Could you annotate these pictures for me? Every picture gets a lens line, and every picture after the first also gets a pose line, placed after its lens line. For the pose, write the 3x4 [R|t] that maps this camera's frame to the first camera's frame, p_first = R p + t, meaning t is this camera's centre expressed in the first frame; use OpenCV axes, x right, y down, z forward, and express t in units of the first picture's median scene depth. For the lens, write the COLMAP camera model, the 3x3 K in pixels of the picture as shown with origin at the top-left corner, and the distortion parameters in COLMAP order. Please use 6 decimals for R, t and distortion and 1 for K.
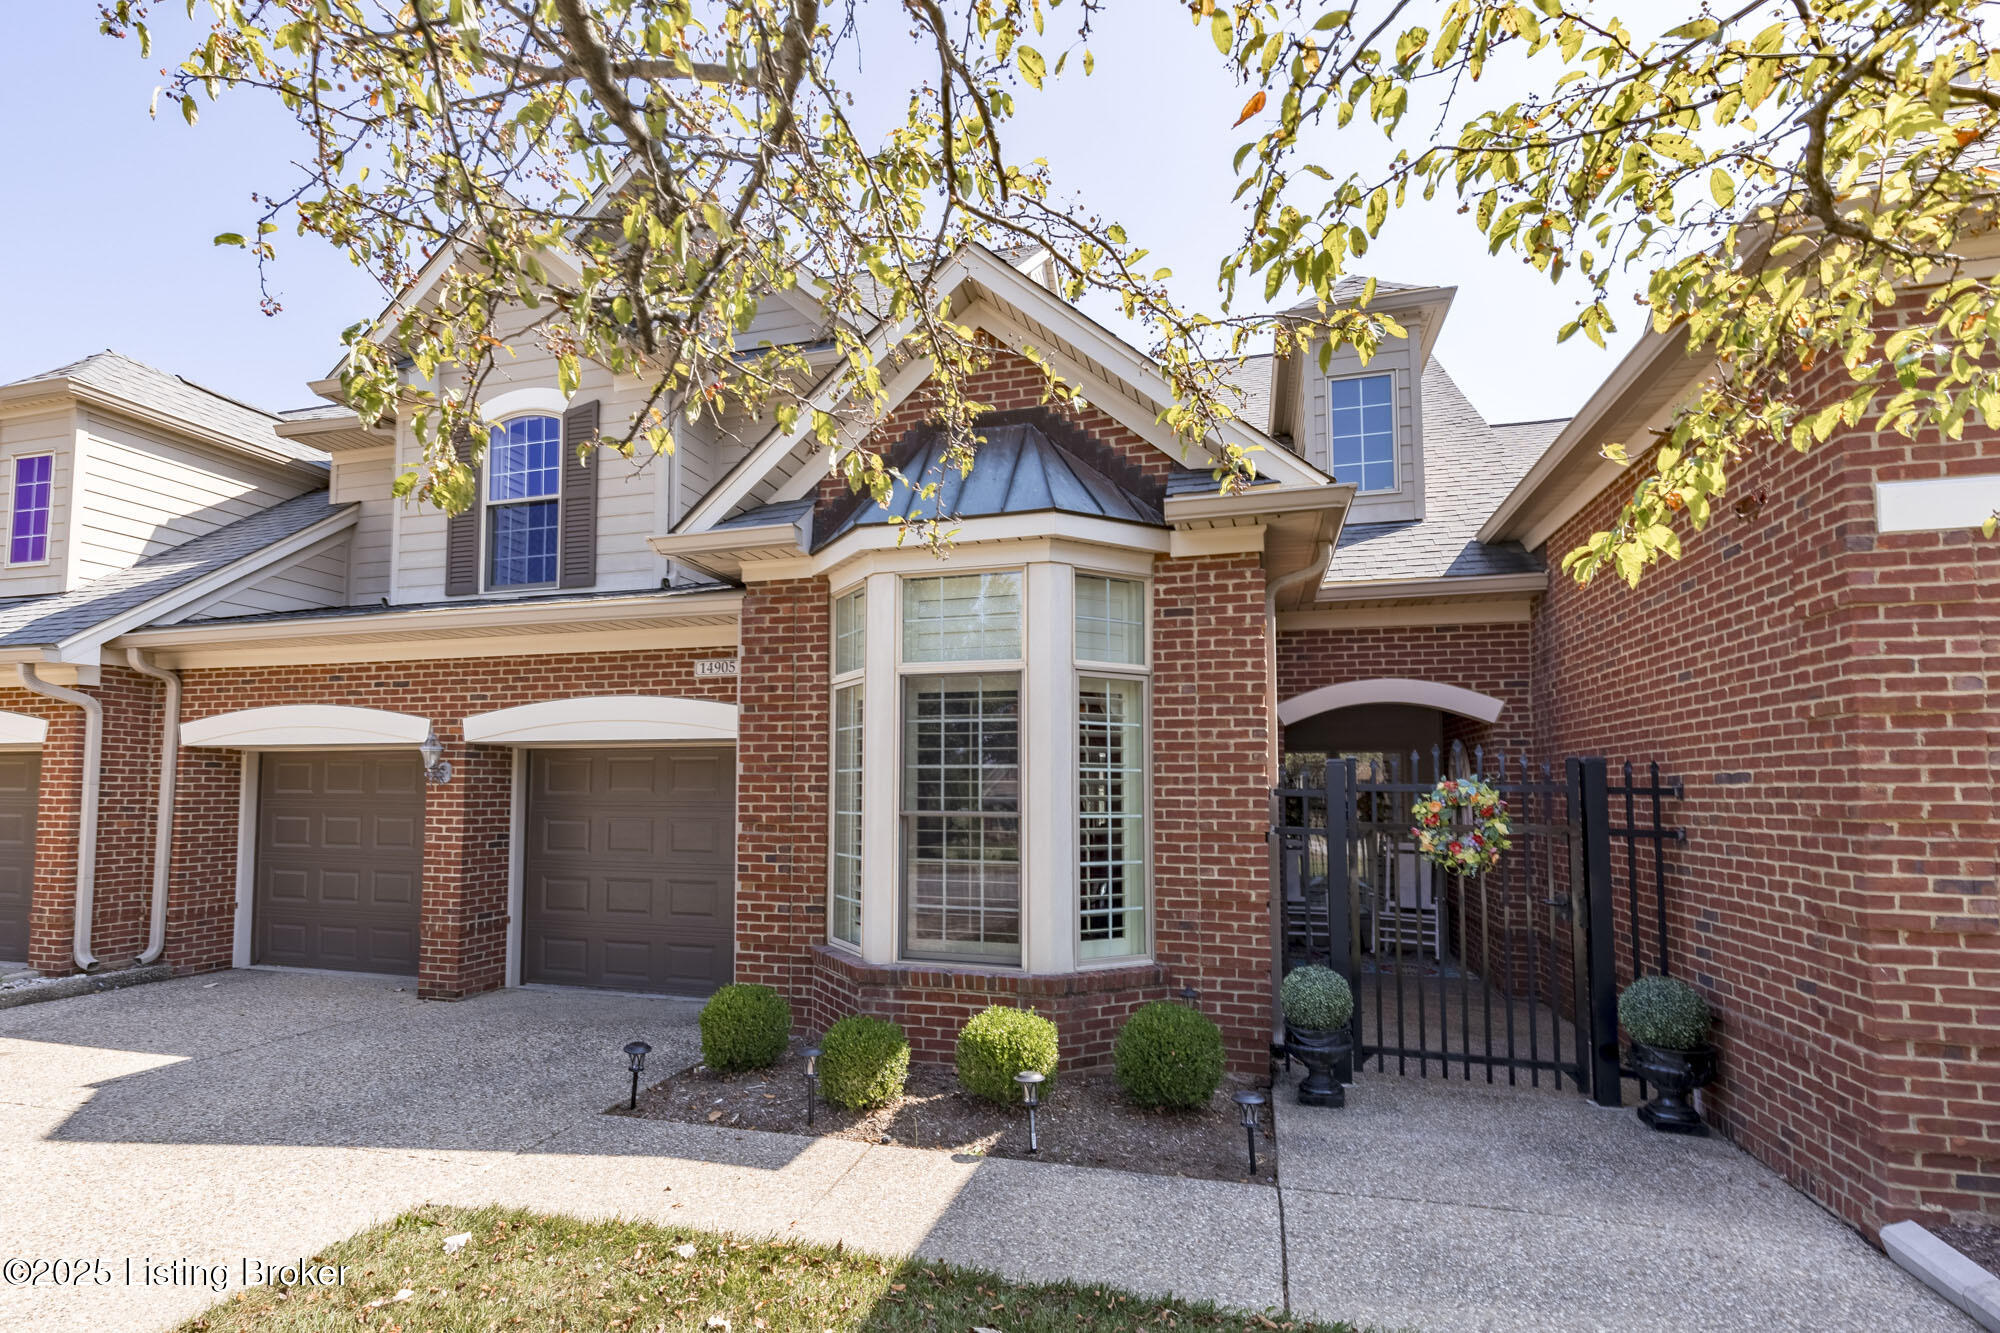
lens RADIAL K [[1036.9, 0, 937.2], [0, 1036.9, 715.2], [0, 0, 1]] dist [0.003703, 0.000473]
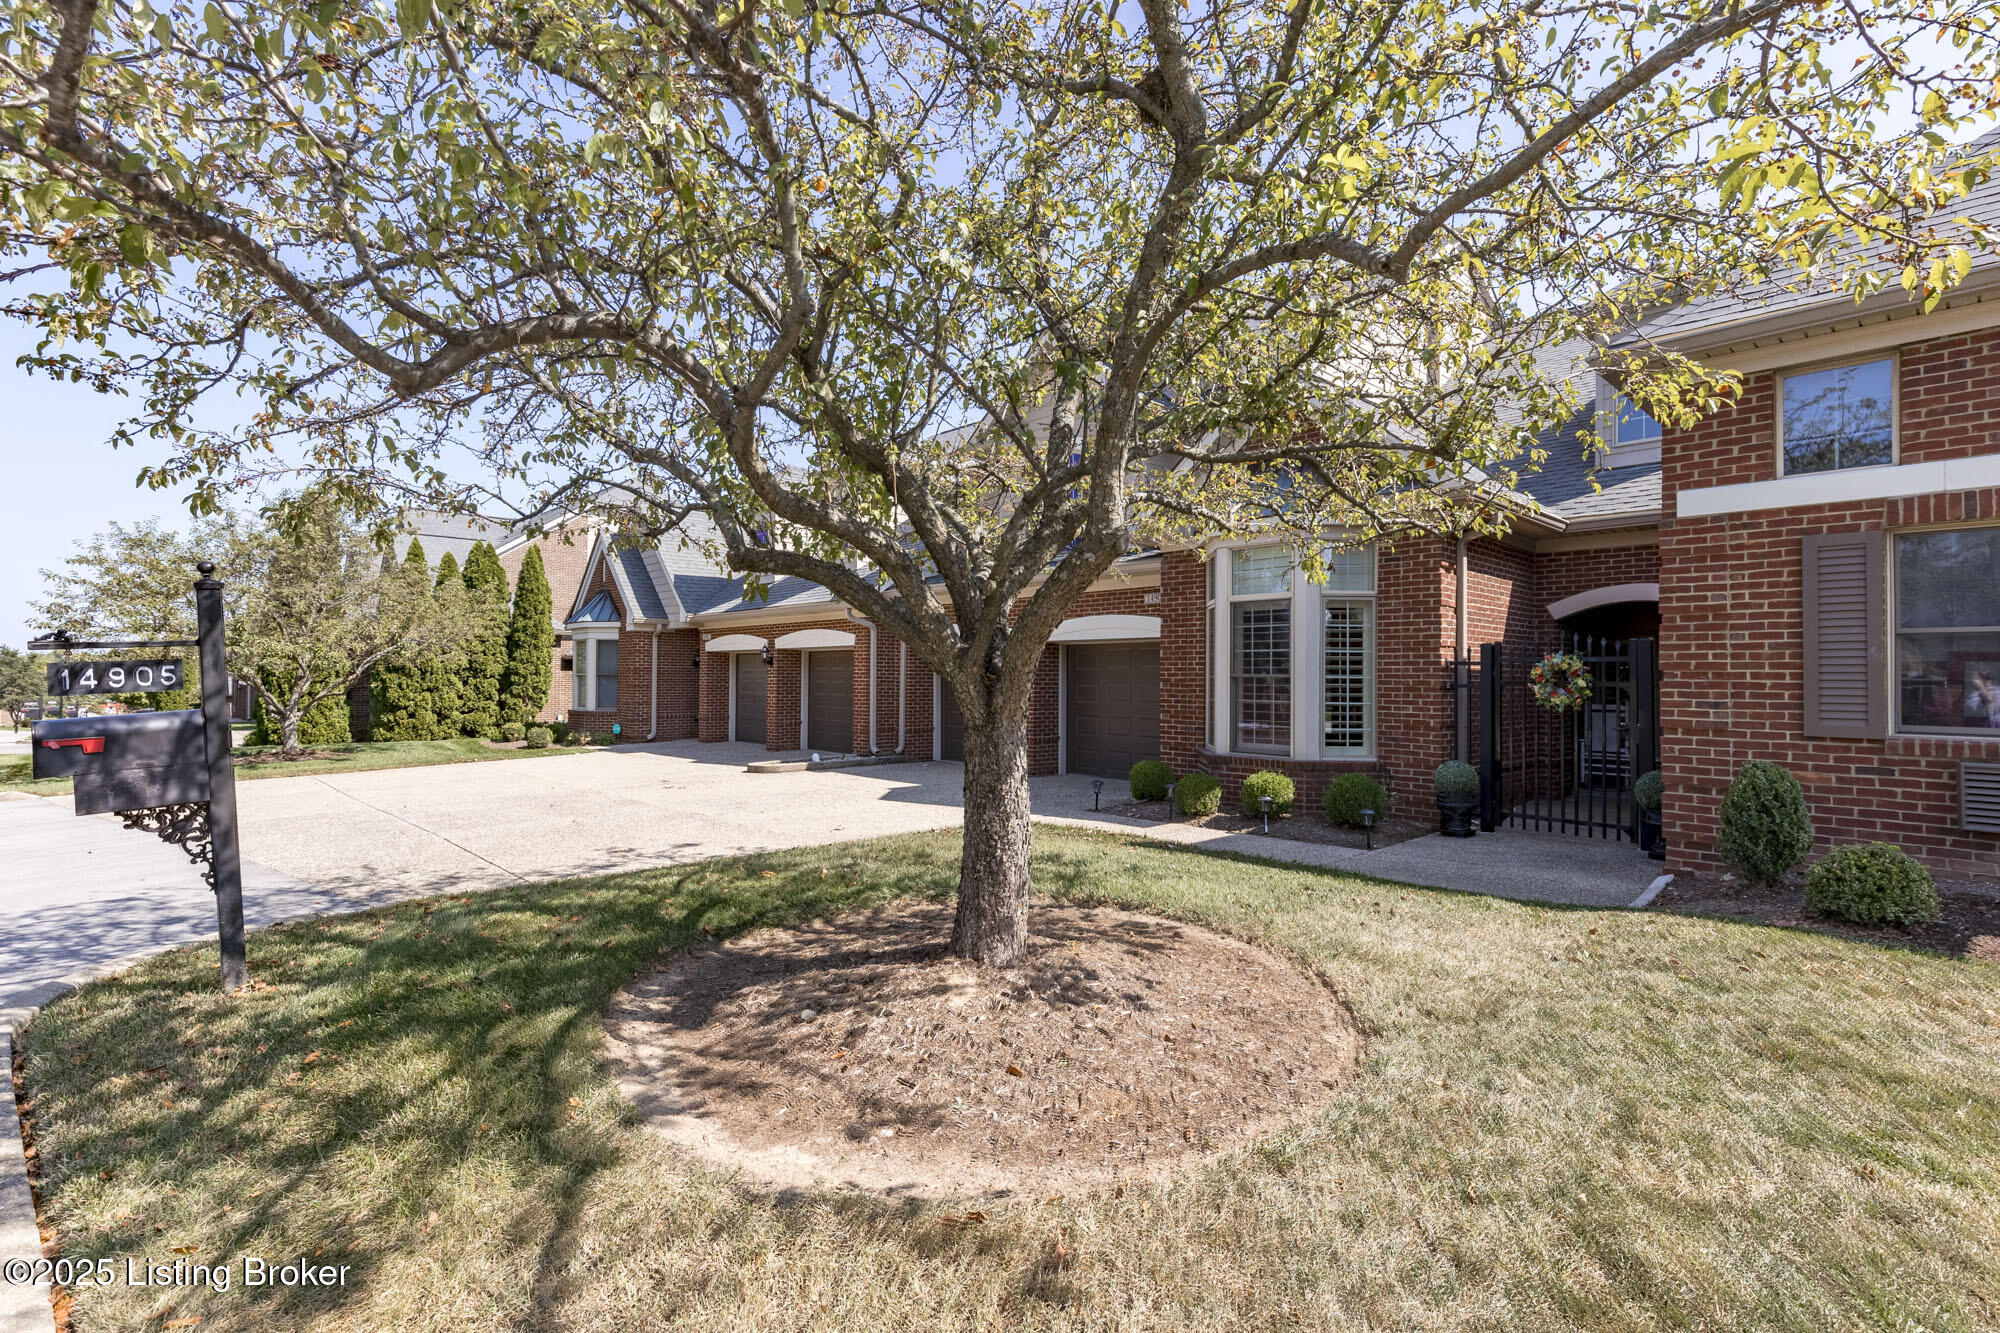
lens RADIAL K [[932.1, 0, 992.3], [0, 932.1, 612.8], [0, 0, 1]] dist [0.005062, -0.000493]
pose [[0.871923, -0.032622, -0.488555, 0.428998], [0.032584, 0.999432, -0.008581, -0.020106], [0.488558, -0.008438, 0.872491, -0.713525]]
